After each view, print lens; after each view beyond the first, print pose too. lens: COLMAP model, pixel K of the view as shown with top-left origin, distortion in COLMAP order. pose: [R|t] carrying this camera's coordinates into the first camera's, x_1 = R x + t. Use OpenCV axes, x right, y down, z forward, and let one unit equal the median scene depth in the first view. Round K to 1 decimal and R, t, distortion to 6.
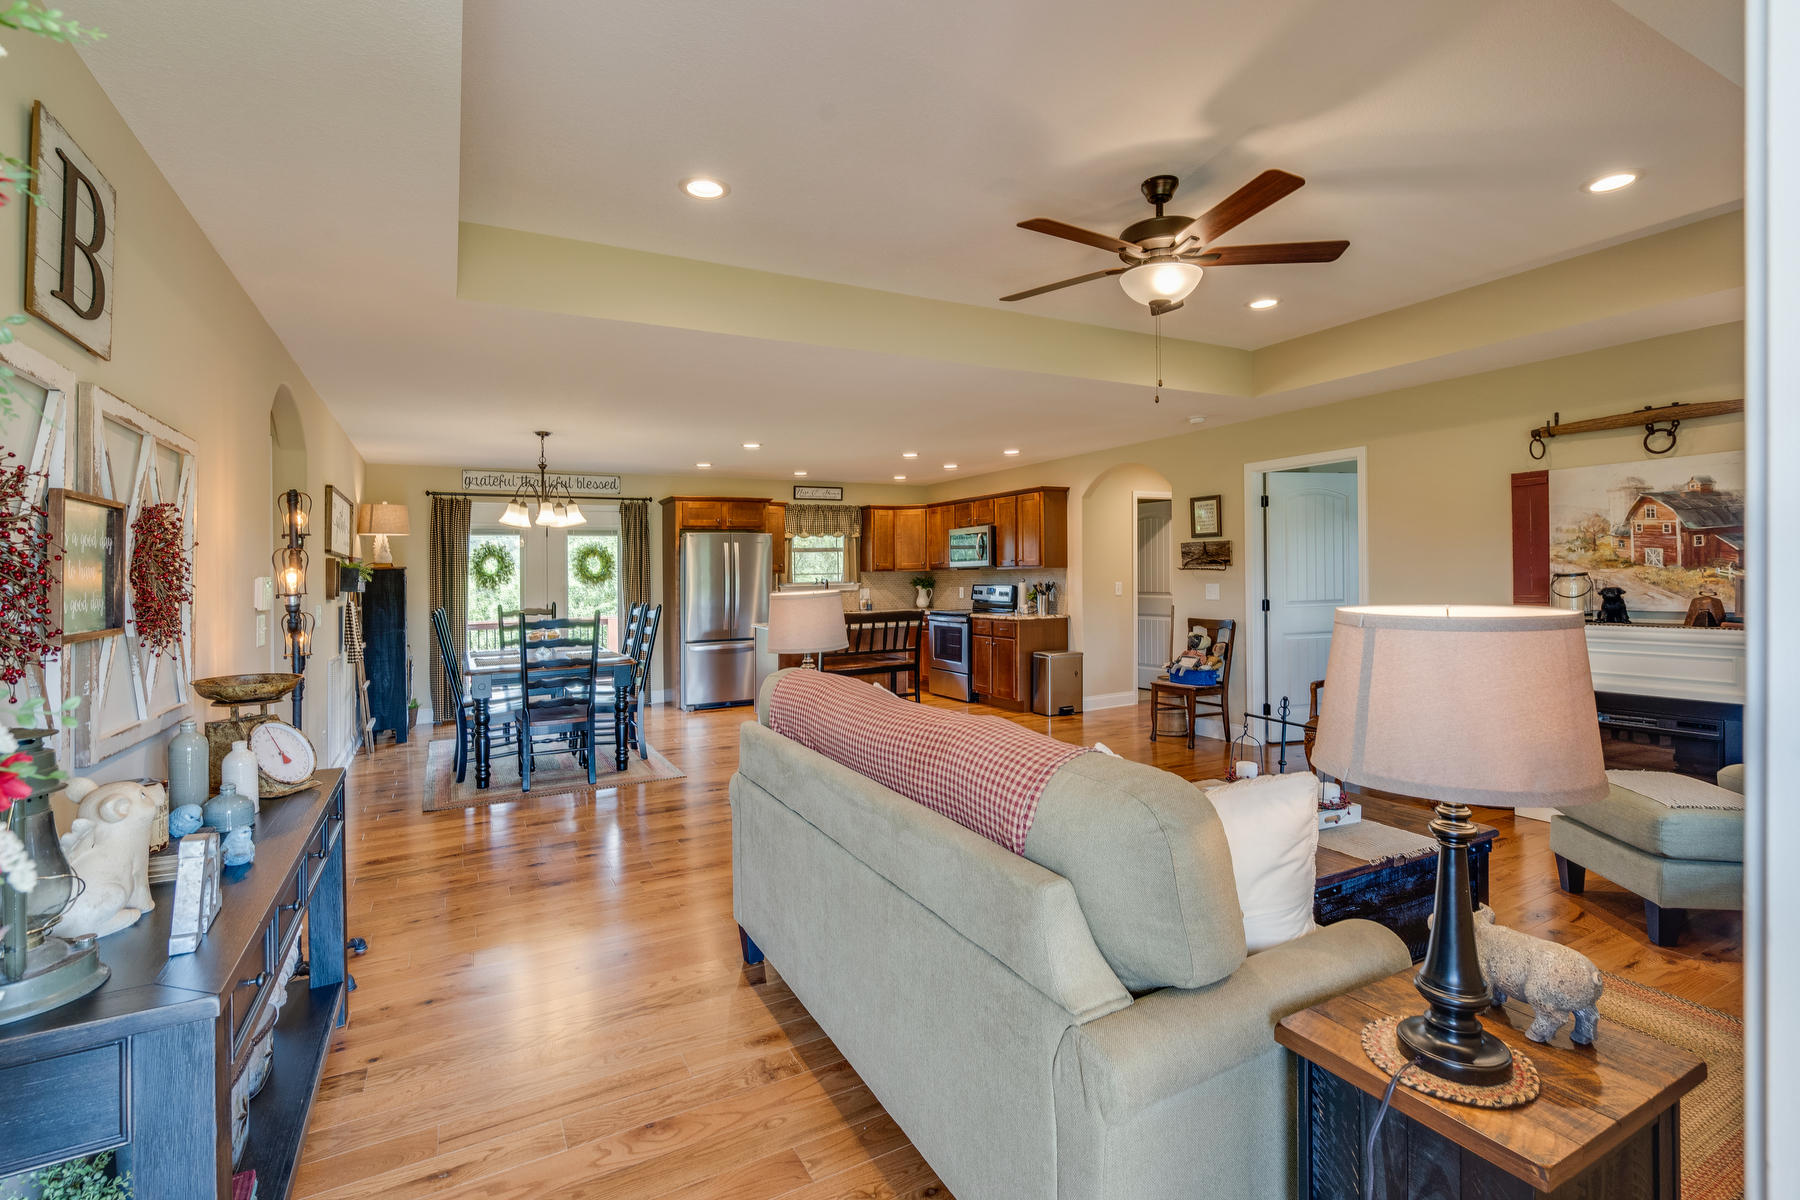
lens RADIAL K [[830.8, 0, 895.4], [0, 830.8, 608.4], [0, 0, 1]] dist [-0.002882, 0.001247]
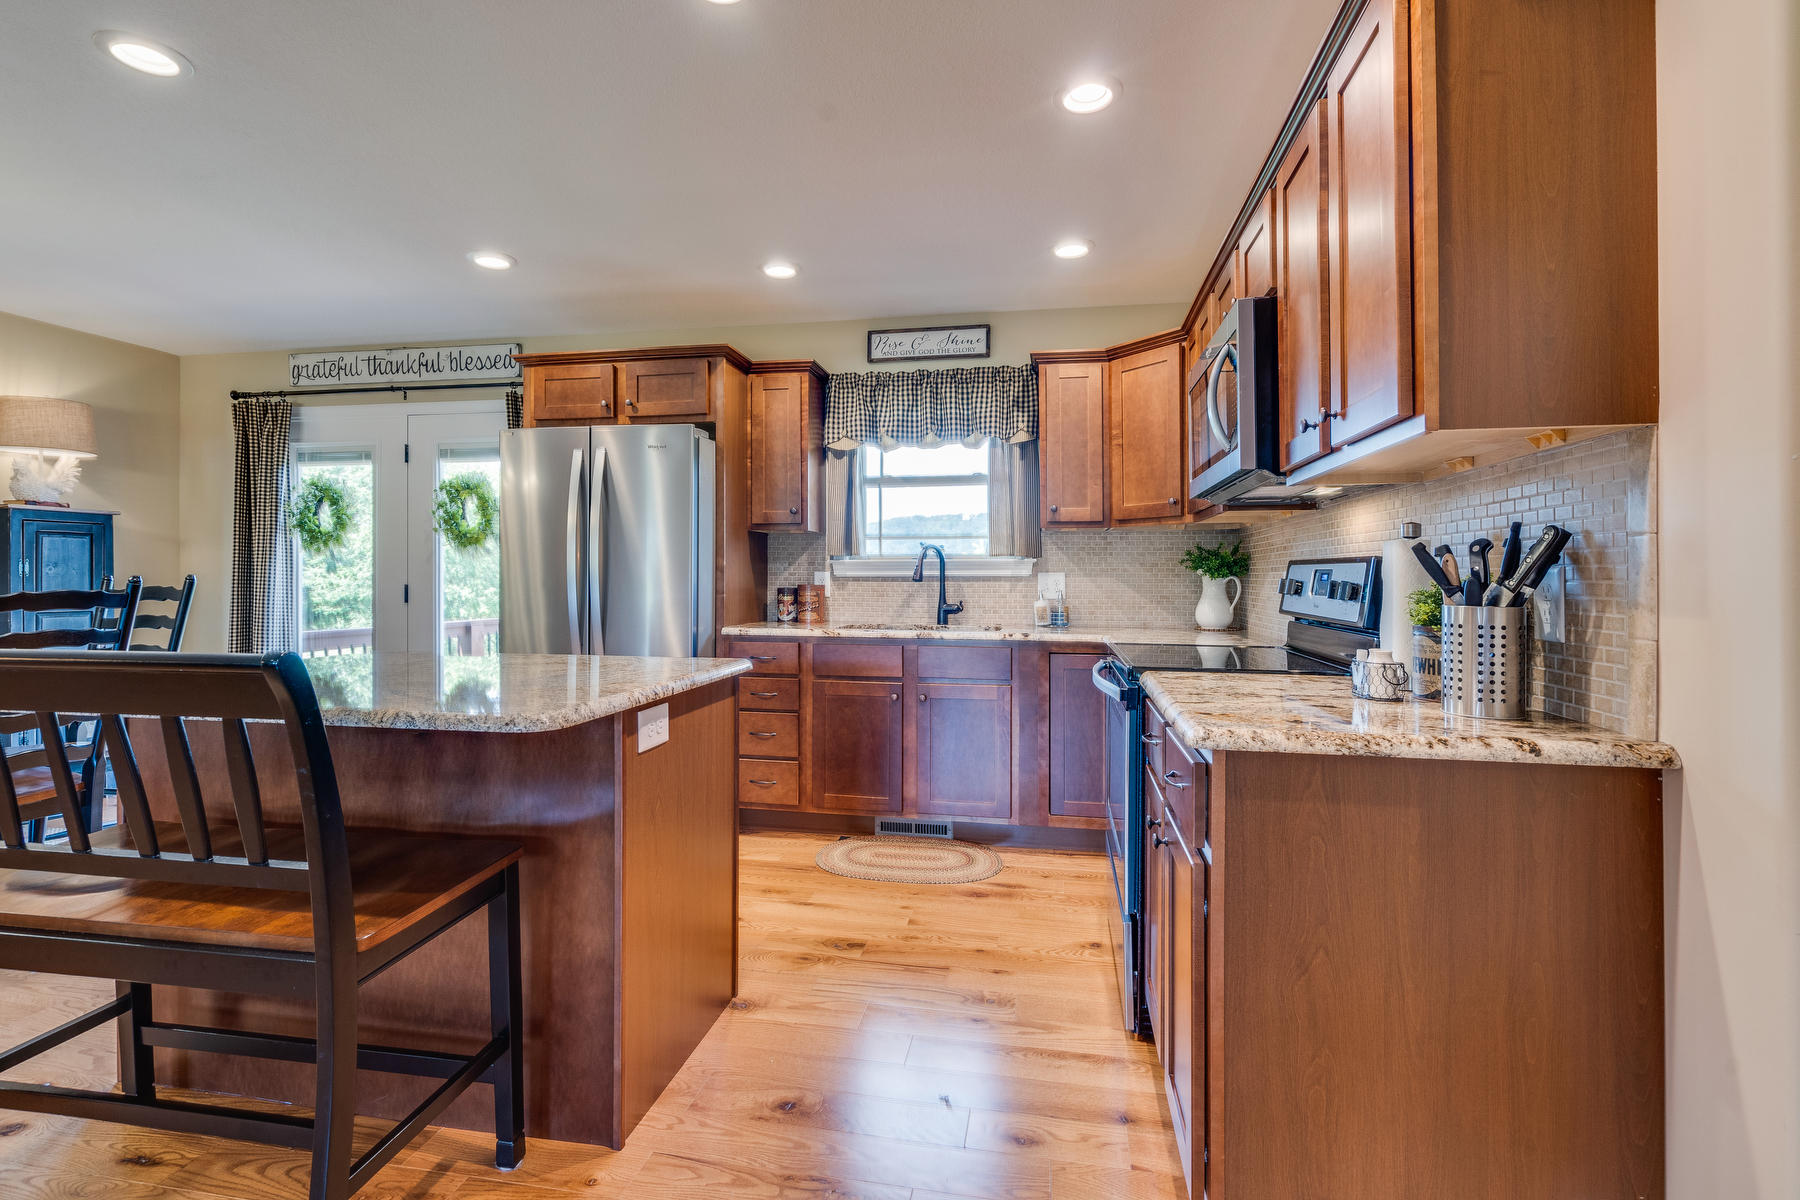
lens RADIAL K [[830.8, 0, 894.2], [0, 830.8, 580.8], [0, 0, 1]] dist [-0.002882, 0.001247]
pose [[0.789238, 0.021359, -0.613716, 0.215110], [-0.043402, 0.998836, -0.021053, -0.012422], [0.612551, 0.043253, 0.789246, 0.921180]]
